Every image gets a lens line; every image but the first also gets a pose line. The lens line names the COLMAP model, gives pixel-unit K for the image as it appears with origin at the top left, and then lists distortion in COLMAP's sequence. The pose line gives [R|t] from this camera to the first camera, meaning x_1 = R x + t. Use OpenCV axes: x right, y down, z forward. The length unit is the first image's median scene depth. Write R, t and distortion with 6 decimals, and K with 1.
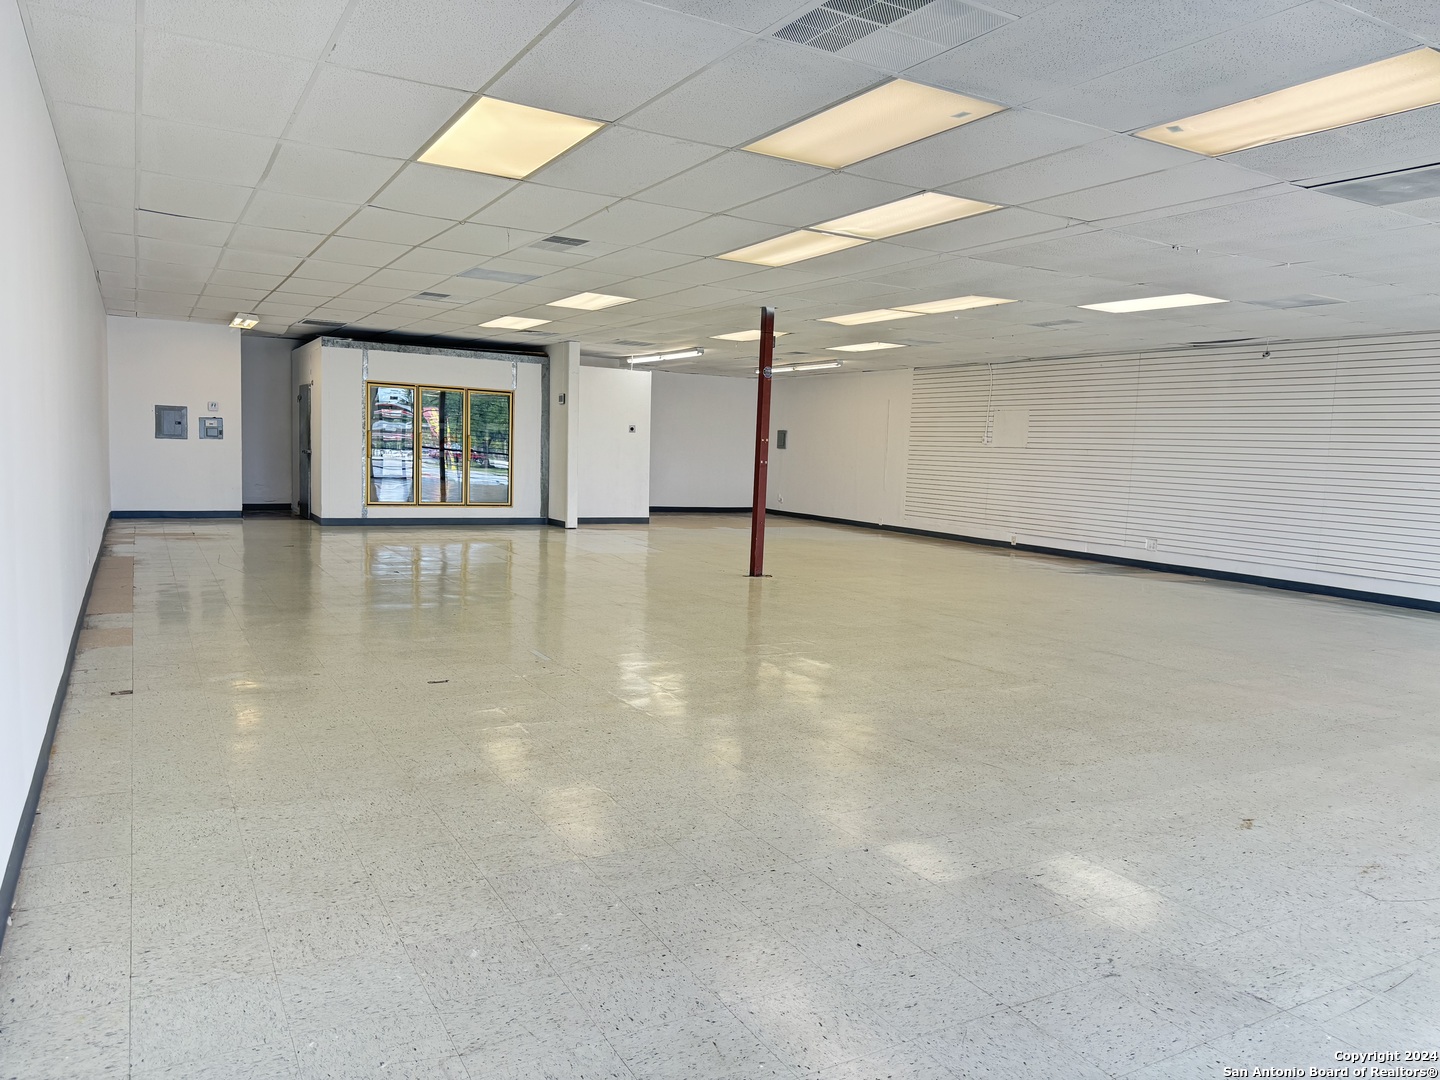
lens RADIAL K [[991.9, 0, 720.0], [0, 991.9, 540.0], [0, 0, 1]] dist [0.003985, -0.000655]
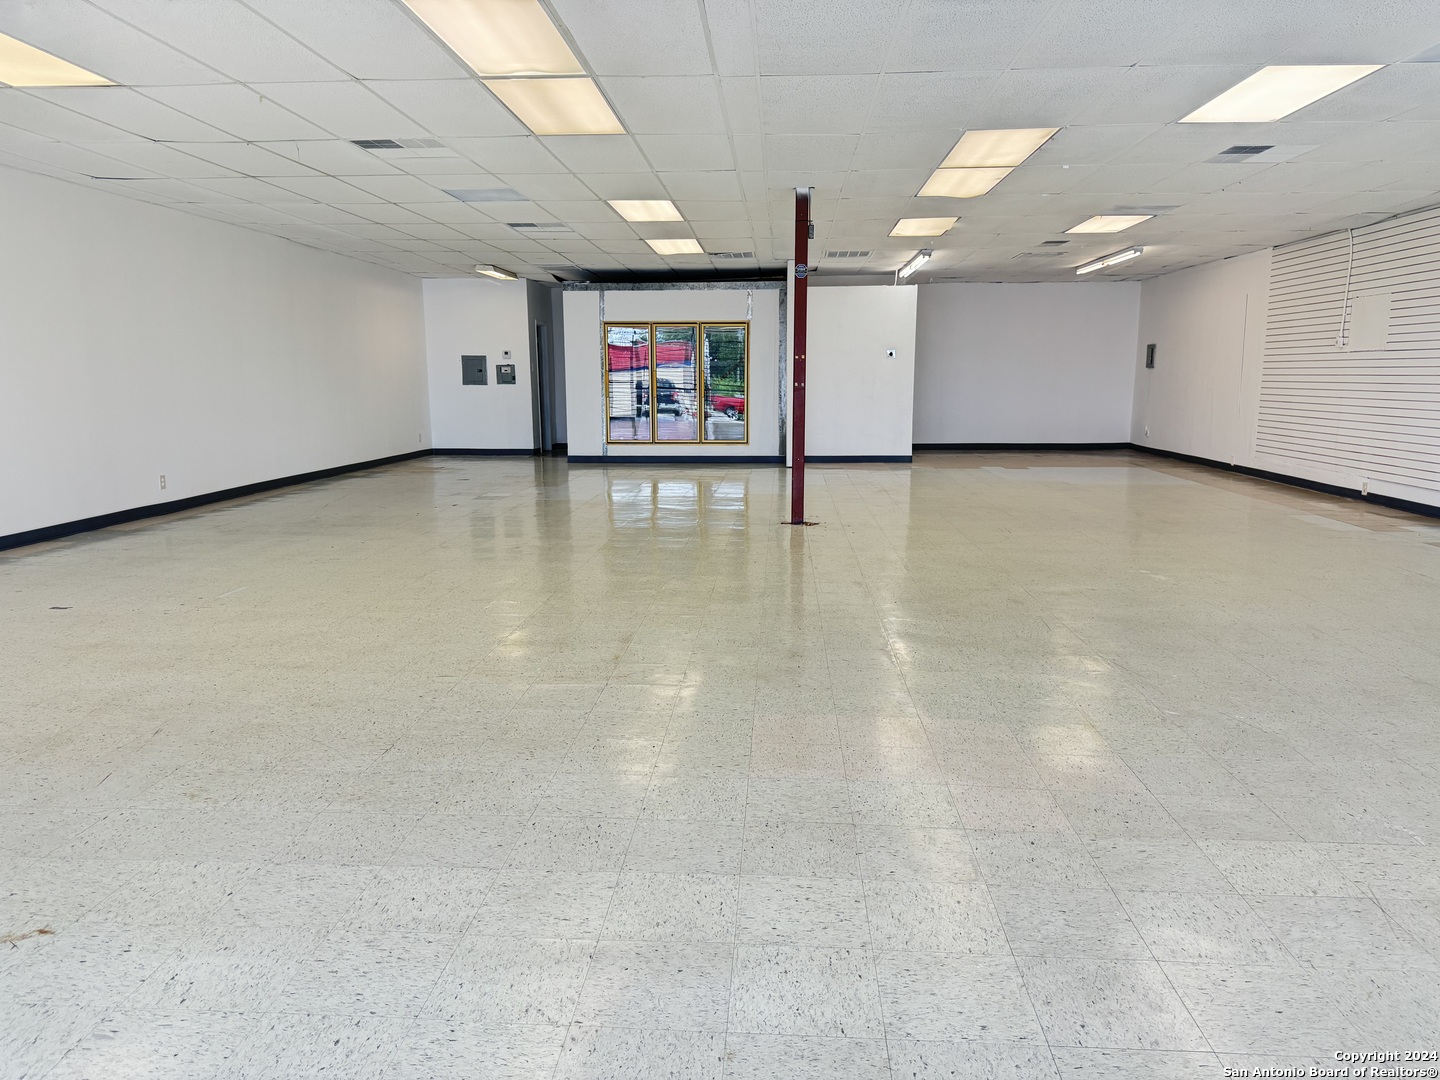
lens RADIAL K [[997.6, 0, 720.0], [0, 997.6, 540.0], [0, 0, 1]] dist [0.097968, -0.161018]
pose [[0.833248, 0.047286, -0.550873, 0.316510], [-0.014905, 0.997895, 0.063113, -0.001938], [0.552698, -0.044378, 0.832199, 0.185875]]
